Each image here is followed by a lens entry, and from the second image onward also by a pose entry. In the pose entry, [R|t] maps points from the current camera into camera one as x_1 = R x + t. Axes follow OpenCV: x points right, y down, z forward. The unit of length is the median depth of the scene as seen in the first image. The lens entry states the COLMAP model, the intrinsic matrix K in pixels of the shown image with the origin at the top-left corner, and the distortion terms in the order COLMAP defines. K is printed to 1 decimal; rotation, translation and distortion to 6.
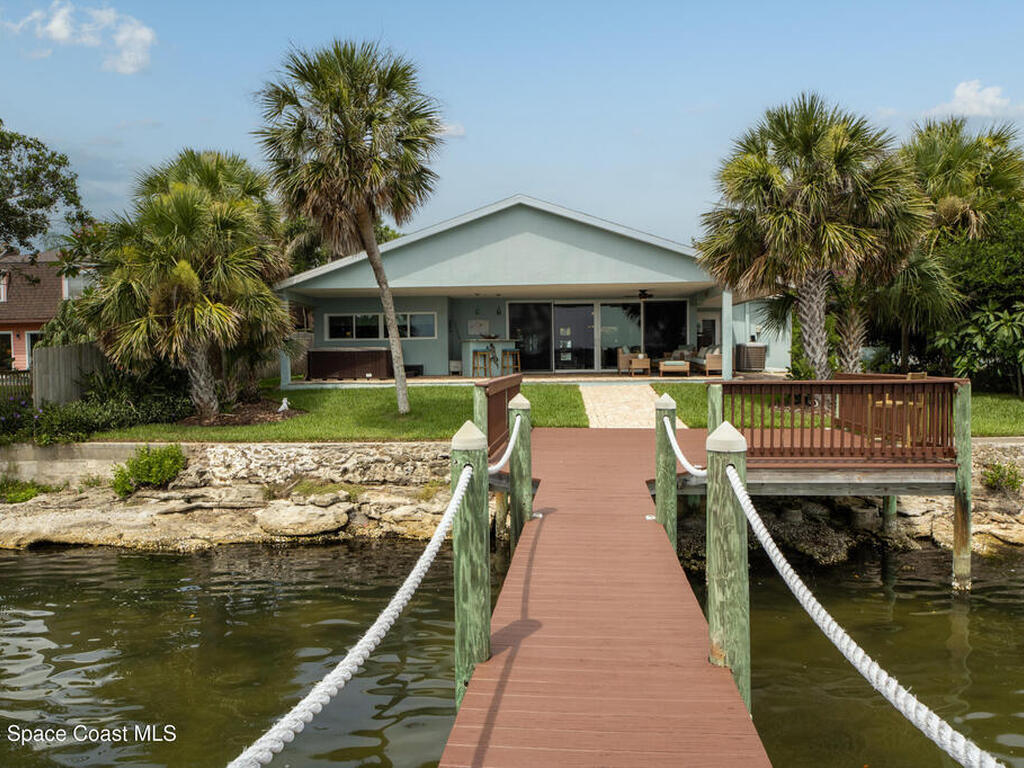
lens RADIAL K [[721.2, 0, 509.9], [0, 721.2, 391.2], [0, 0, 1]] dist [-0.072728, 0.062241]
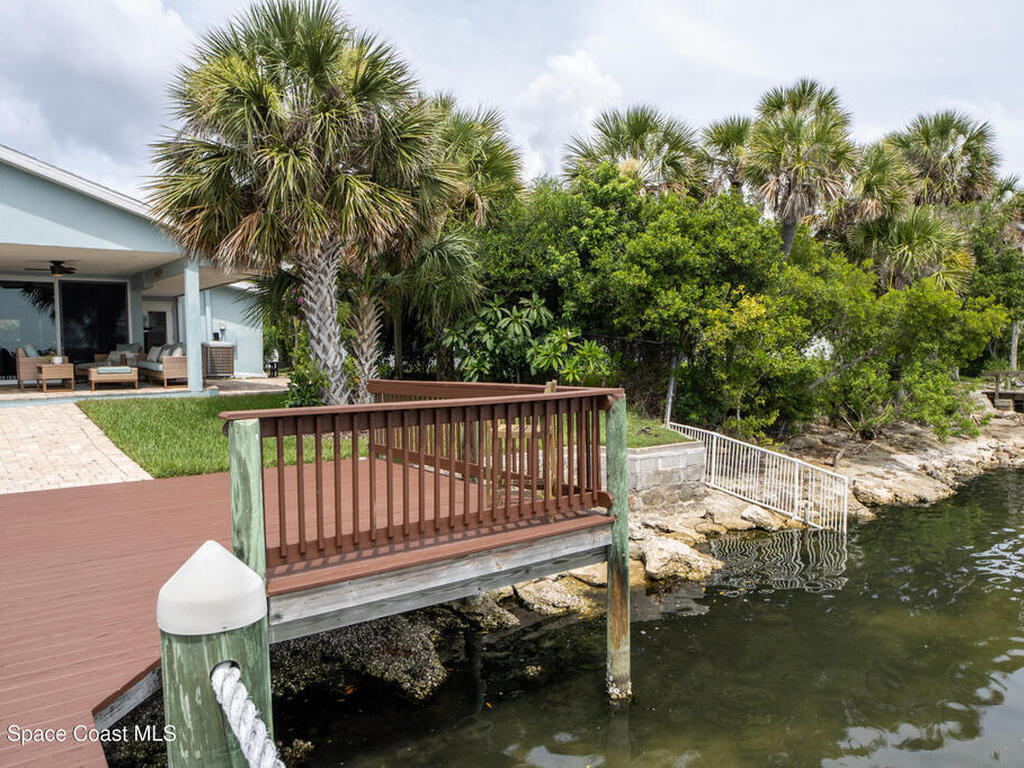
lens RADIAL K [[721.2, 0, 509.9], [0, 721.2, 391.2], [0, 0, 1]] dist [-0.072728, 0.062241]
pose [[0.732621, -0.036502, 0.679657, 0.056559], [0.038881, 0.999175, 0.011752, -0.014945], [-0.679525, 0.017816, 0.733436, 0.310706]]
